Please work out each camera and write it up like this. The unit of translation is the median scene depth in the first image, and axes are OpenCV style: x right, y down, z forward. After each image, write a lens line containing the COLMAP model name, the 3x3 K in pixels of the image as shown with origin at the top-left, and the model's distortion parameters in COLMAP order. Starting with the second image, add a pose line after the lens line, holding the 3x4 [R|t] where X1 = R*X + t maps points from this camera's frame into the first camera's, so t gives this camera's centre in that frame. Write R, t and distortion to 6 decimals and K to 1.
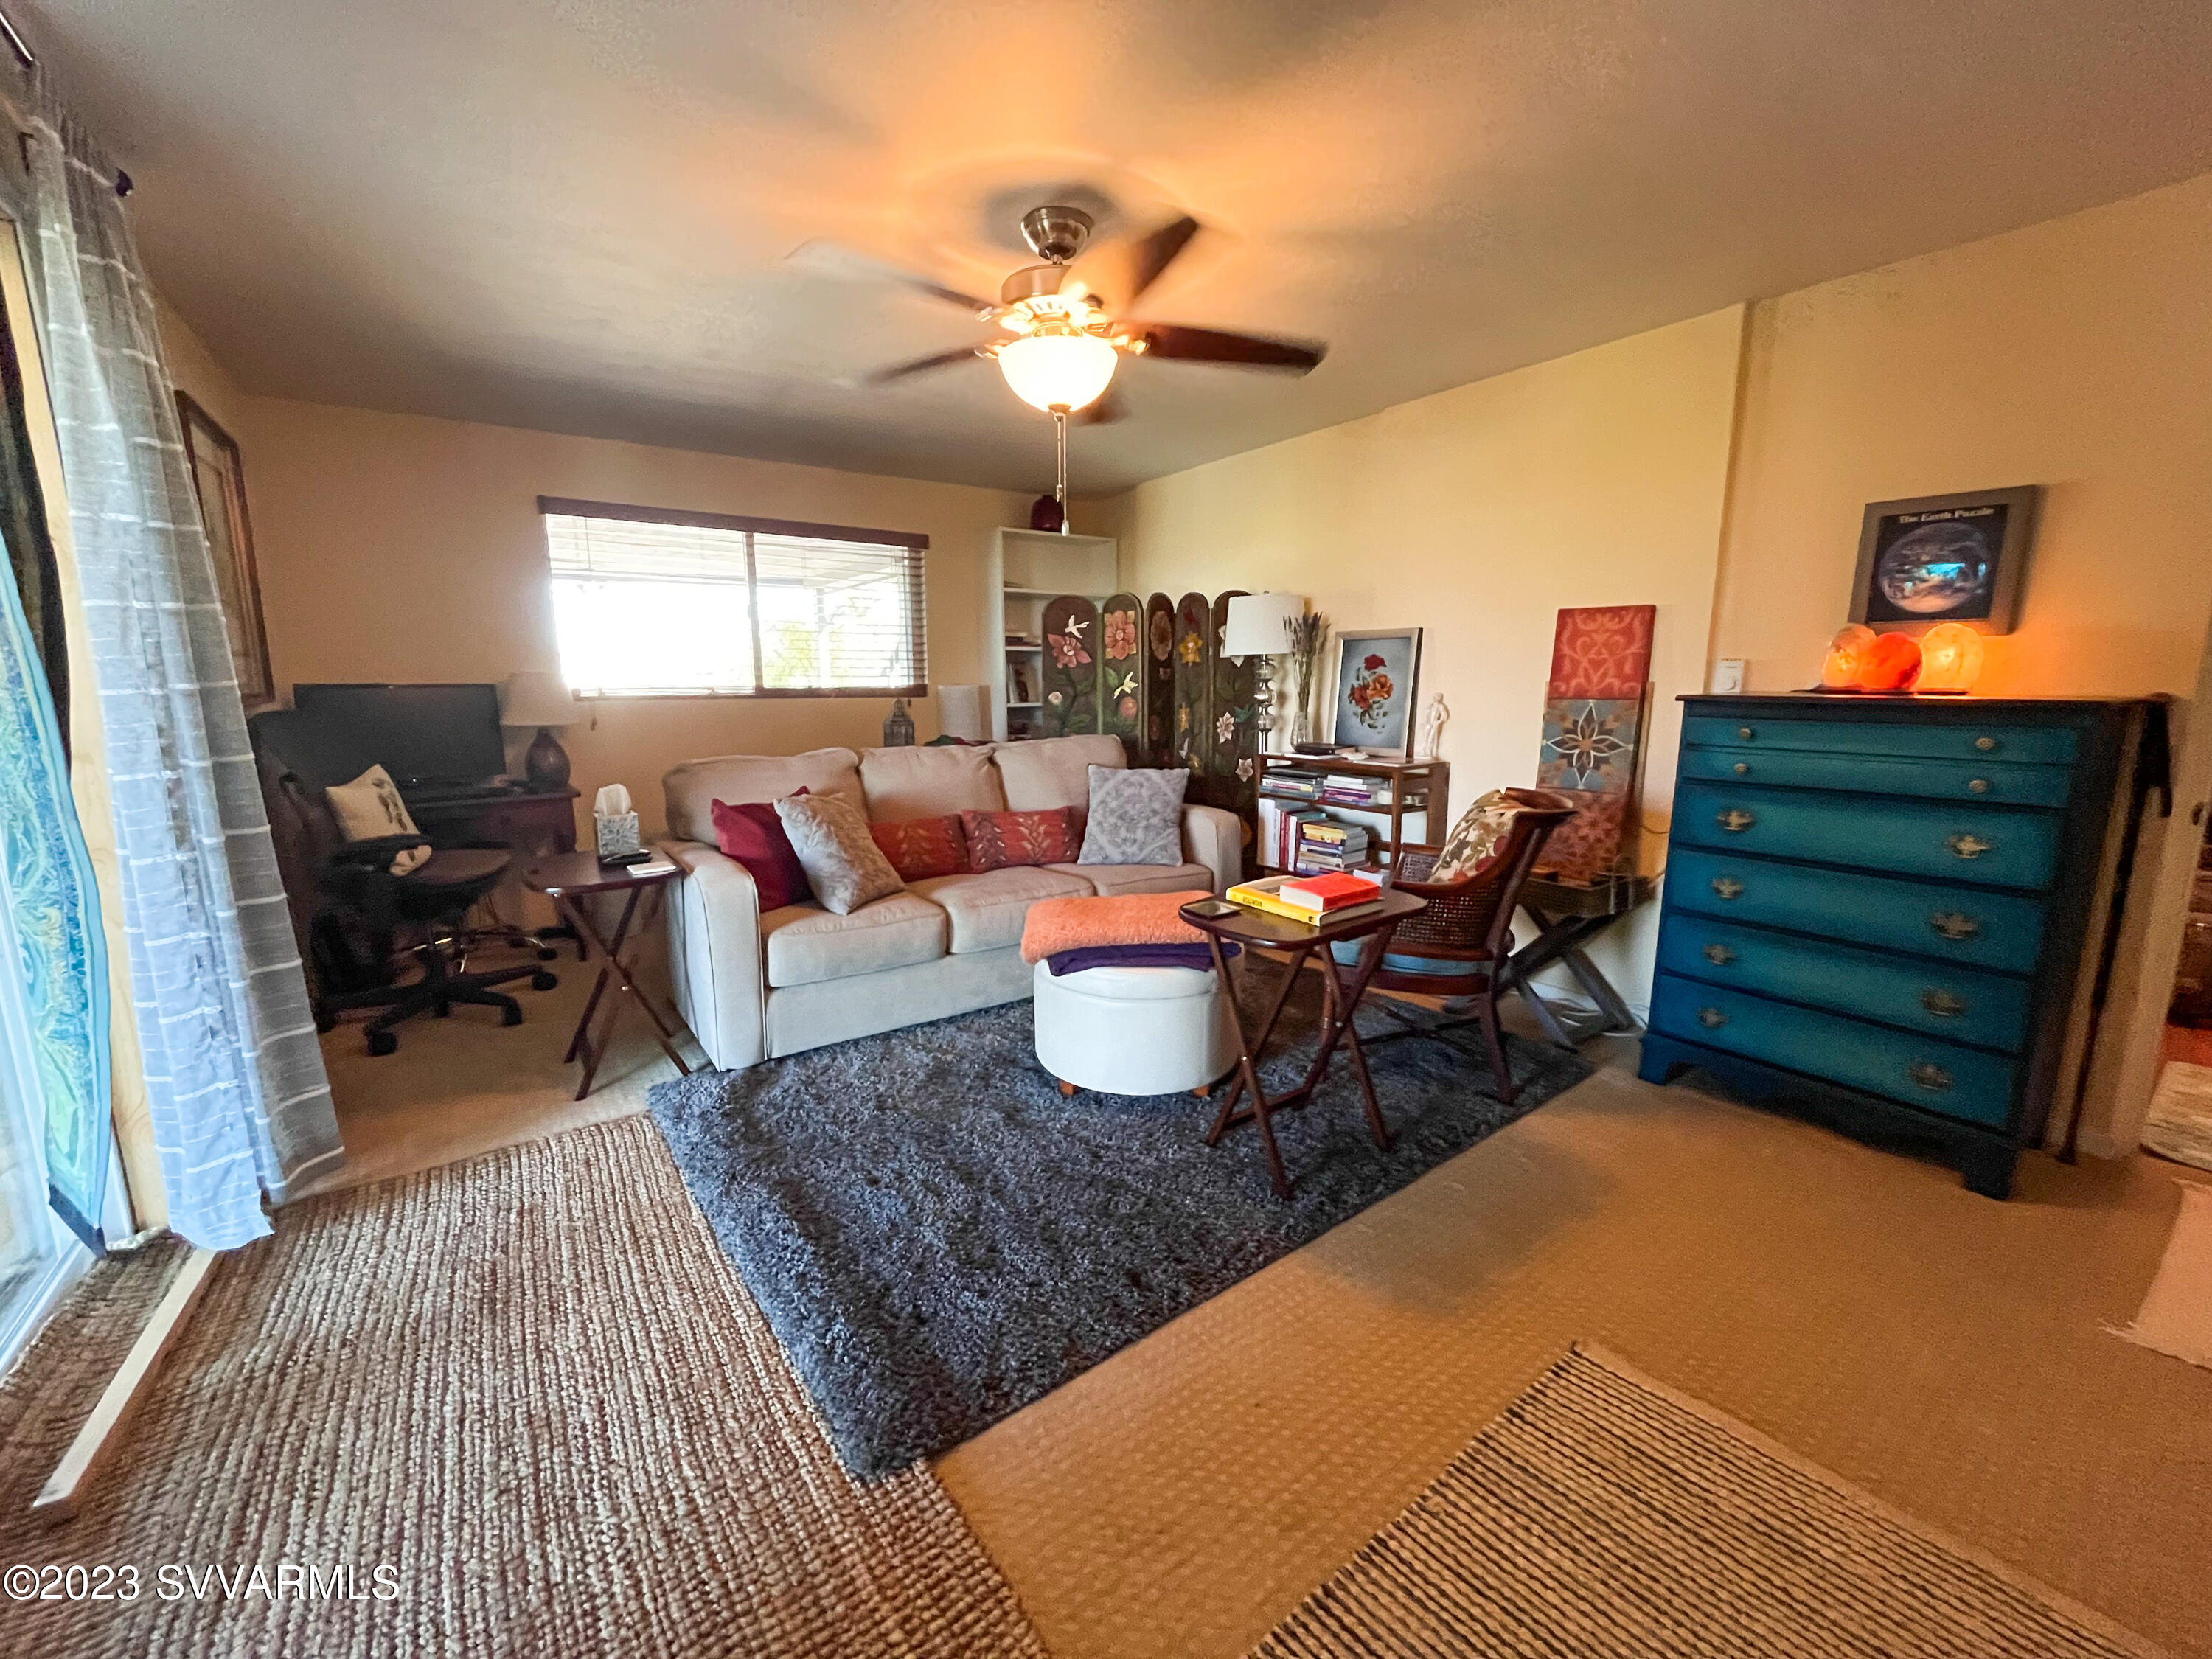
lens RADIAL K [[887.8, 0, 1099.9], [0, 887.8, 832.9], [0, 0, 1]] dist [-0.001181, -0.000457]
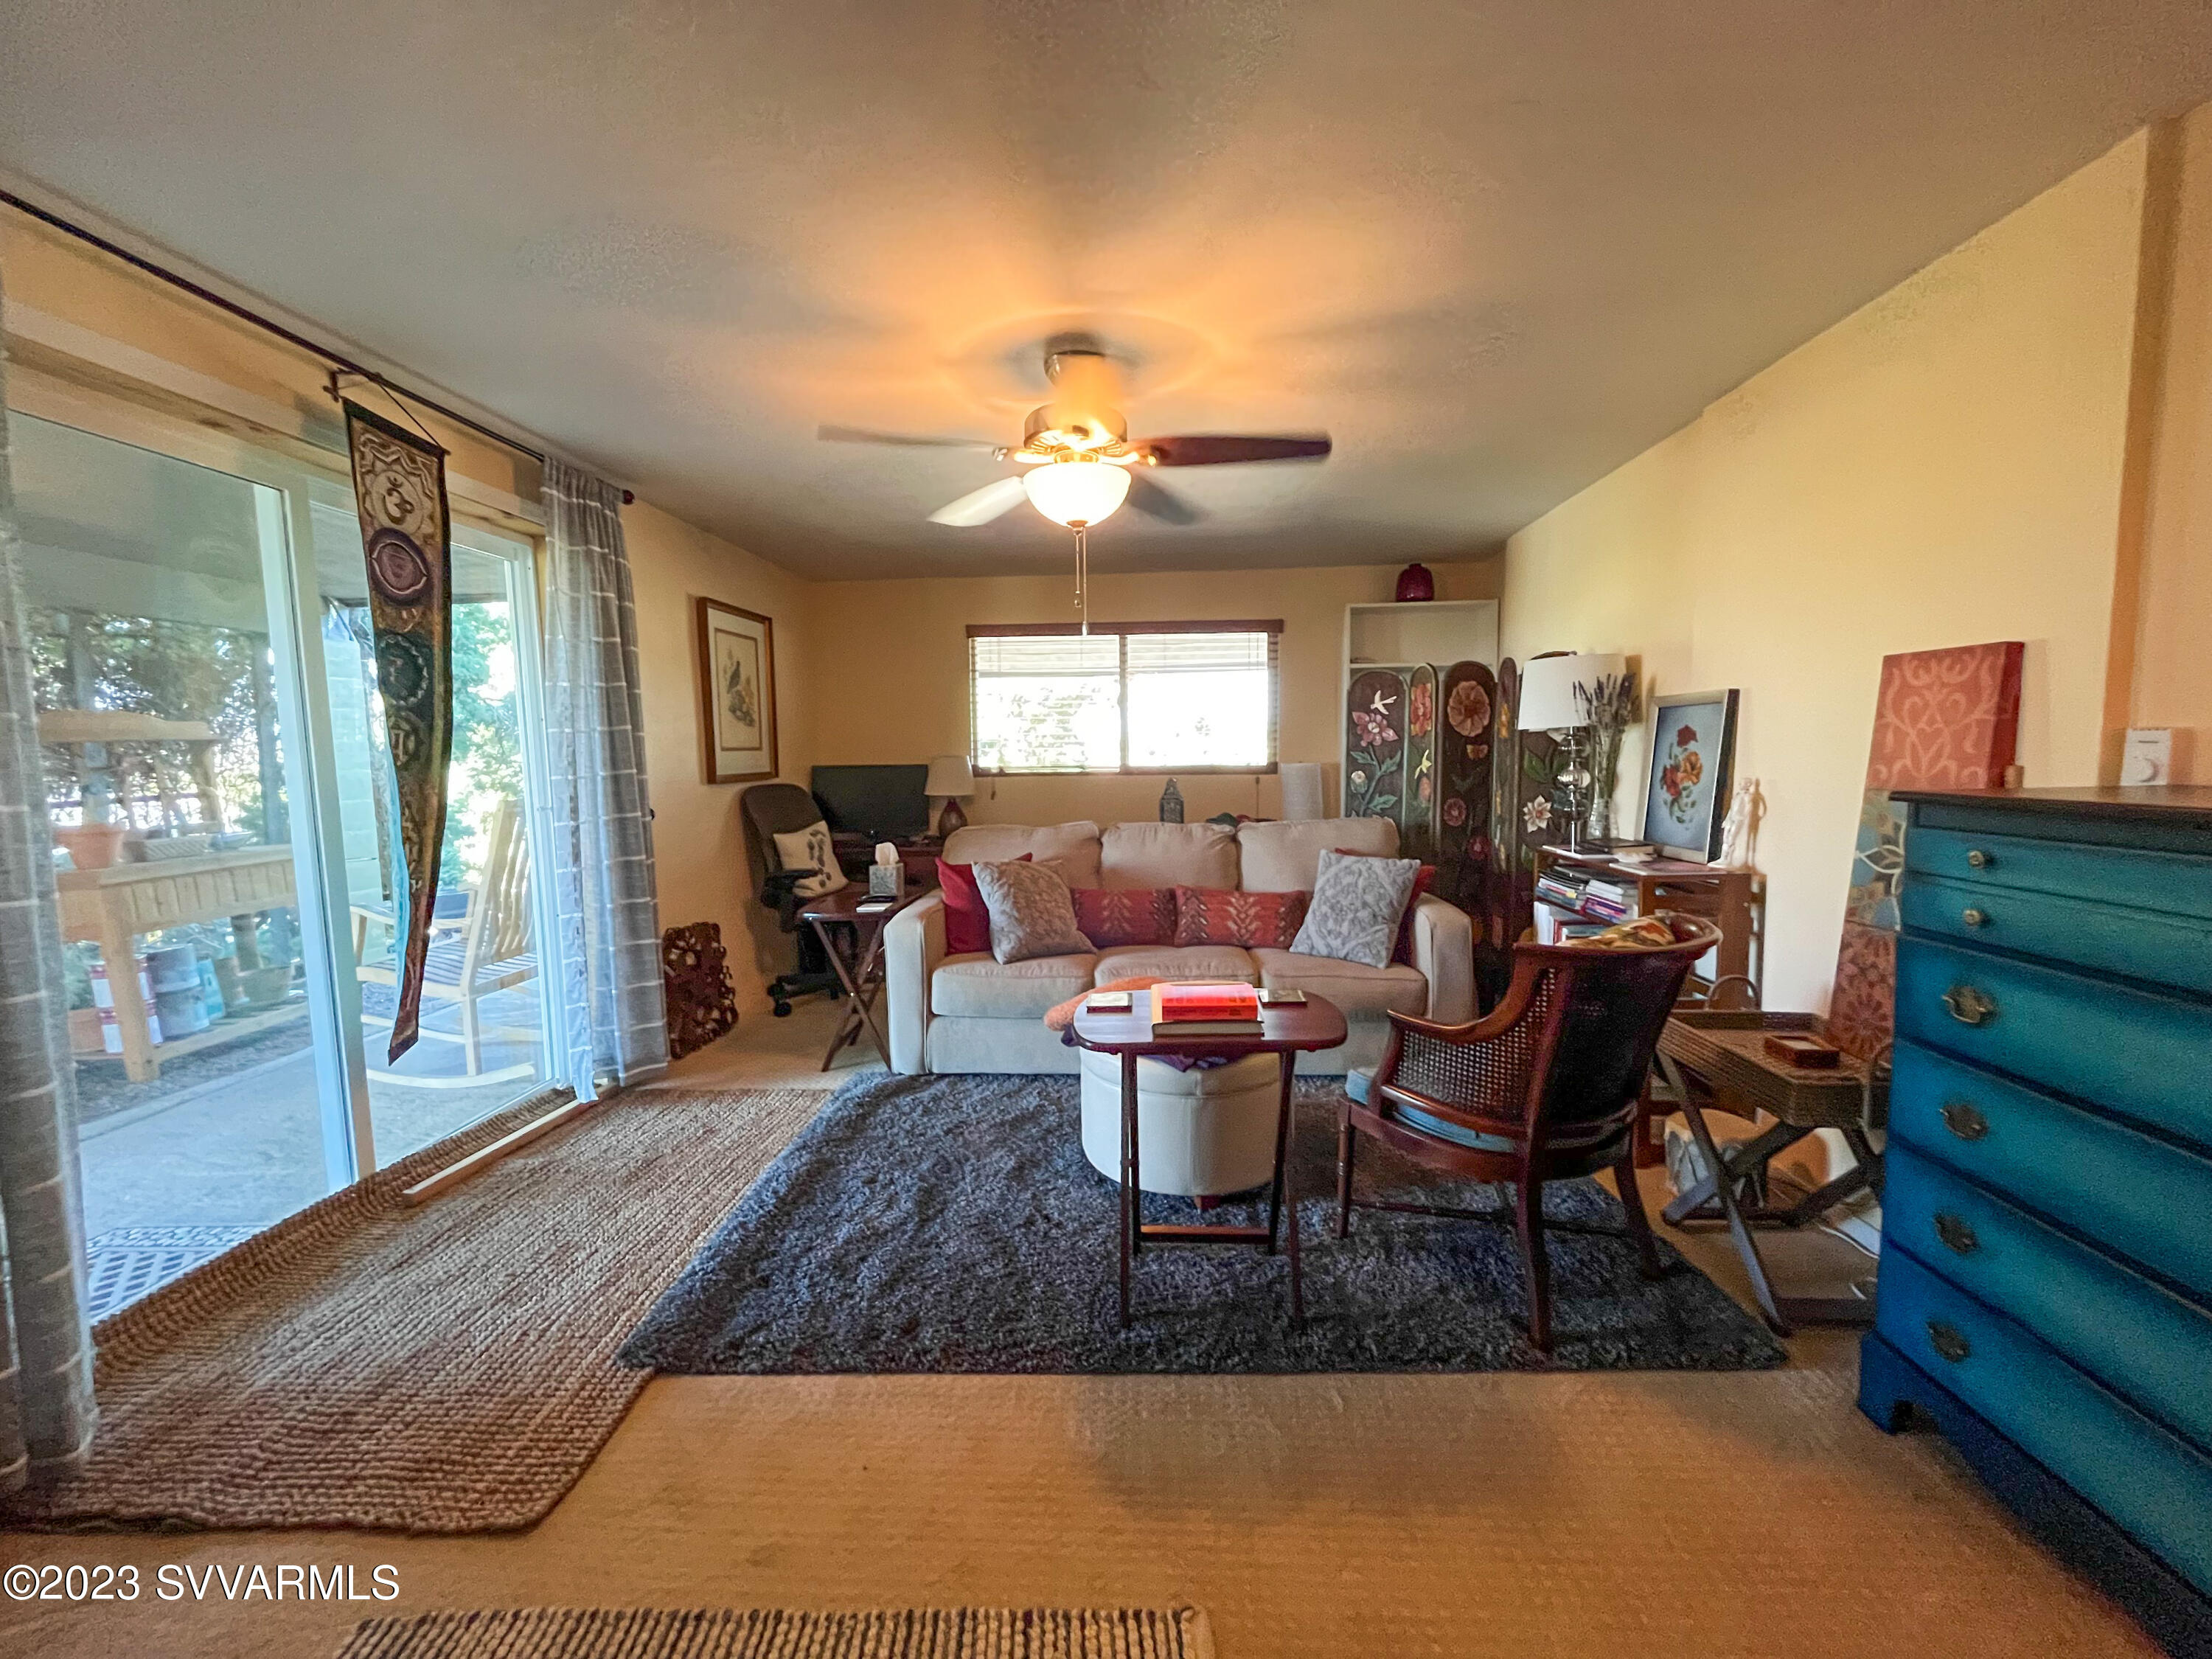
lens RADIAL K [[887.8, 0, 1106.3], [0, 887.8, 831.9], [0, 0, 1]] dist [-0.001181, -0.000457]
pose [[0.783429, 0.046153, -0.619766, 0.479723], [-0.094326, 0.994516, -0.045175, -0.036682], [0.614282, 0.093852, 0.783486, 0.137498]]
